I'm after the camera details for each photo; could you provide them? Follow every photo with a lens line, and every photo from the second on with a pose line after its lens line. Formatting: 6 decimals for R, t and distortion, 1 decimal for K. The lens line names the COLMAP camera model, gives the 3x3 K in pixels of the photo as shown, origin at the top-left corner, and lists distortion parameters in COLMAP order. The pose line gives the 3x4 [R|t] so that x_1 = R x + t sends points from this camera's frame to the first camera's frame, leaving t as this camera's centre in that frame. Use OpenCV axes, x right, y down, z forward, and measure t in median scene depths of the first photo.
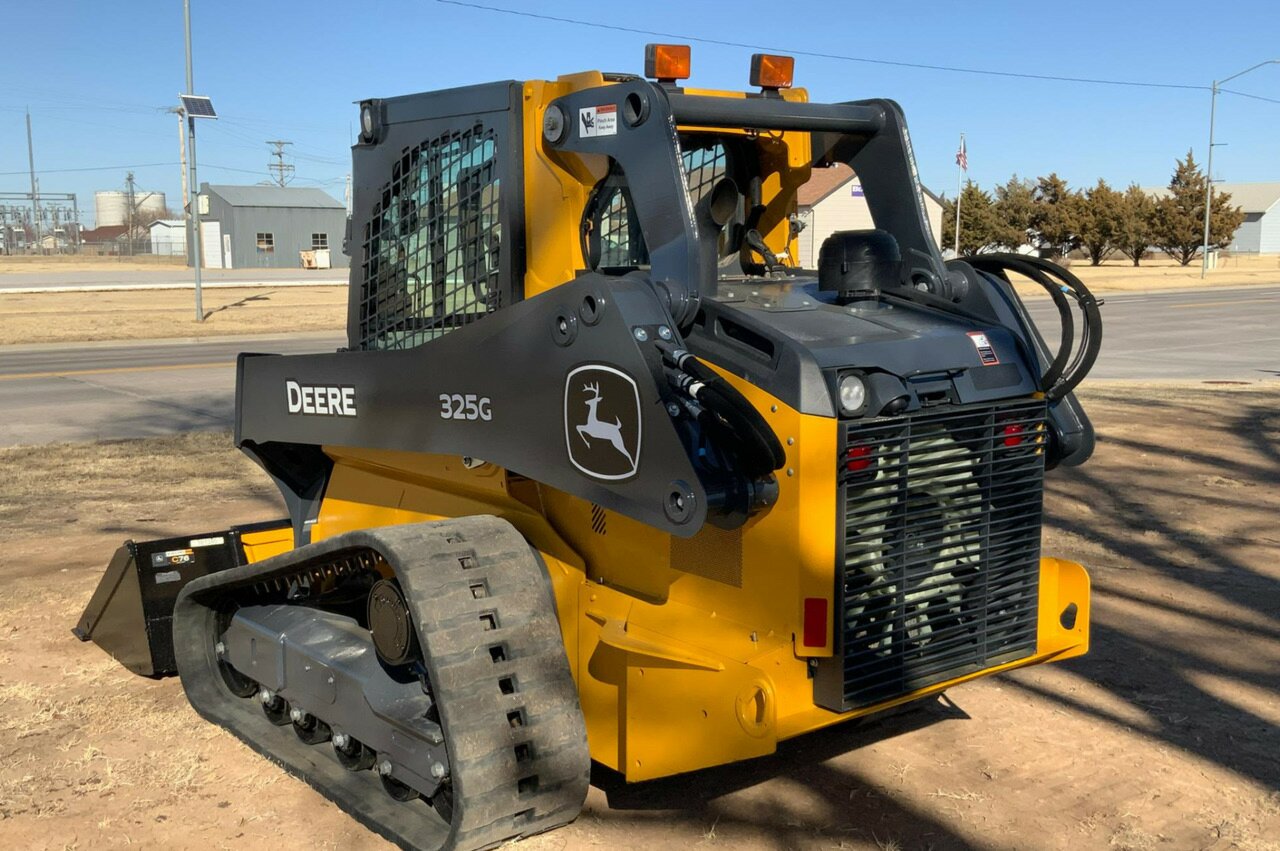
lens RADIAL K [[1385.6, 0, 634.4], [0, 1385.6, 473.5], [0, 0, 1]] dist [0.134837, -0.332679]
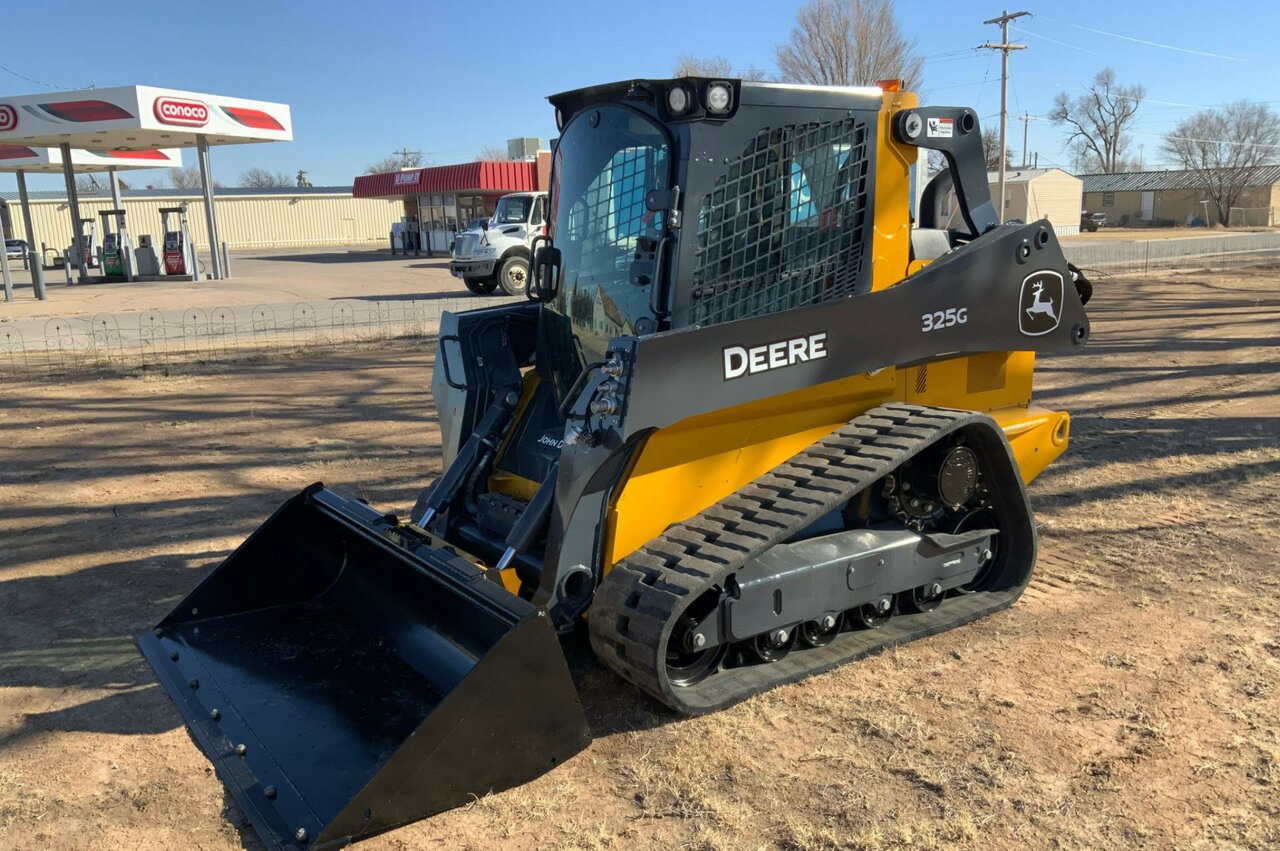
lens RADIAL K [[1075.7, 0, 634.9], [0, 1075.7, 473.1], [0, 0, 1]] dist [0.078665, -0.135139]
pose [[0.071377, -0.227670, 0.971119, -1.068950], [0.193394, 0.958285, 0.210447, -0.161935], [-0.978521, 0.172788, 0.112429, 1.011547]]
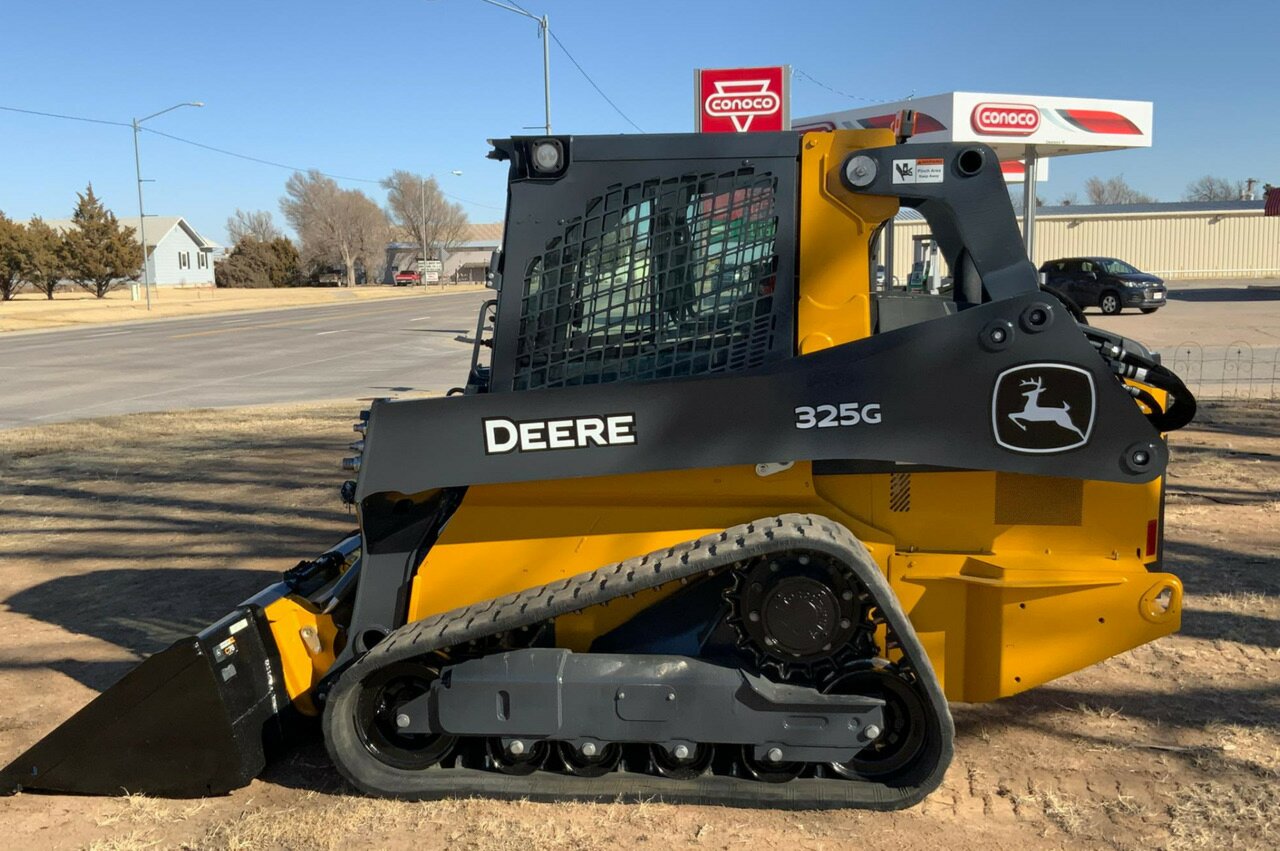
lens RADIAL K [[1385.6, 0, 634.4], [0, 1385.6, 473.5], [0, 0, 1]] dist [0.134837, -0.332679]
pose [[0.709551, -0.112142, 0.695674, -0.864859], [0.127985, 0.991344, 0.029266, -0.045786], [-0.692934, 0.068271, 0.717762, 0.247740]]
